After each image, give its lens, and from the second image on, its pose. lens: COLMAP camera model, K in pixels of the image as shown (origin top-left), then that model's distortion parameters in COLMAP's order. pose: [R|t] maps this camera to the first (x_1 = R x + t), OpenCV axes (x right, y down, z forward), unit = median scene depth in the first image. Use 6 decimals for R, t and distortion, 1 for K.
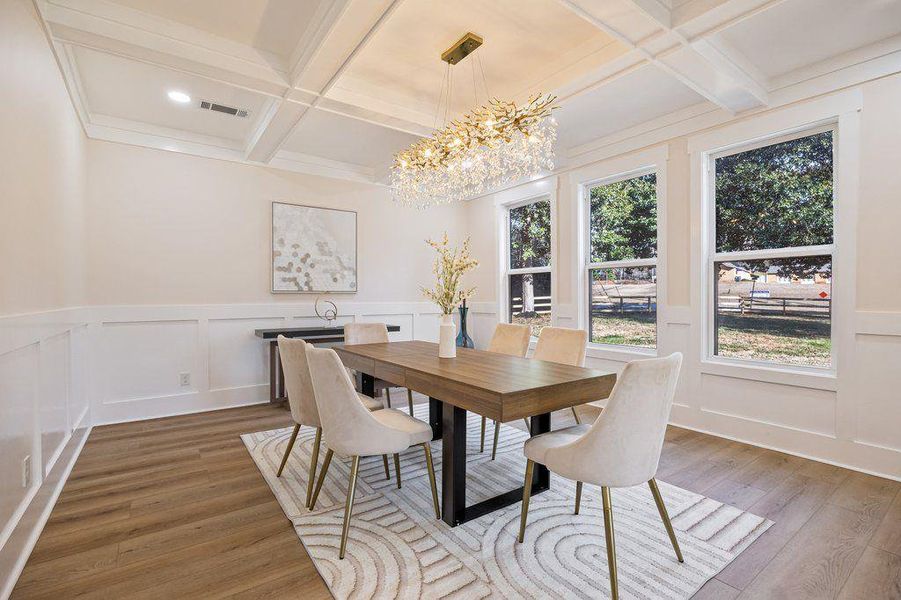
lens RADIAL K [[407.8, 0, 454.5], [0, 407.8, 306.1], [0, 0, 1]] dist [-0.011314, 0.000226]
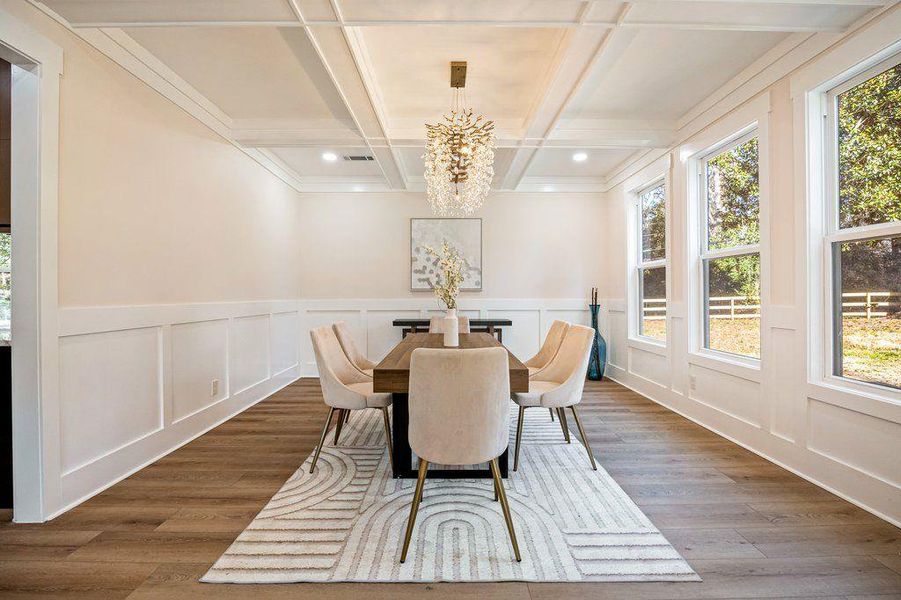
lens RADIAL K [[407.8, 0, 454.5], [0, 407.8, 306.1], [0, 0, 1]] dist [-0.011314, 0.000226]
pose [[0.821330, 0.015953, -0.570230, 0.509526], [-0.011582, 0.999869, 0.011290, -0.000923], [0.570335, -0.002669, 0.821408, 0.048485]]
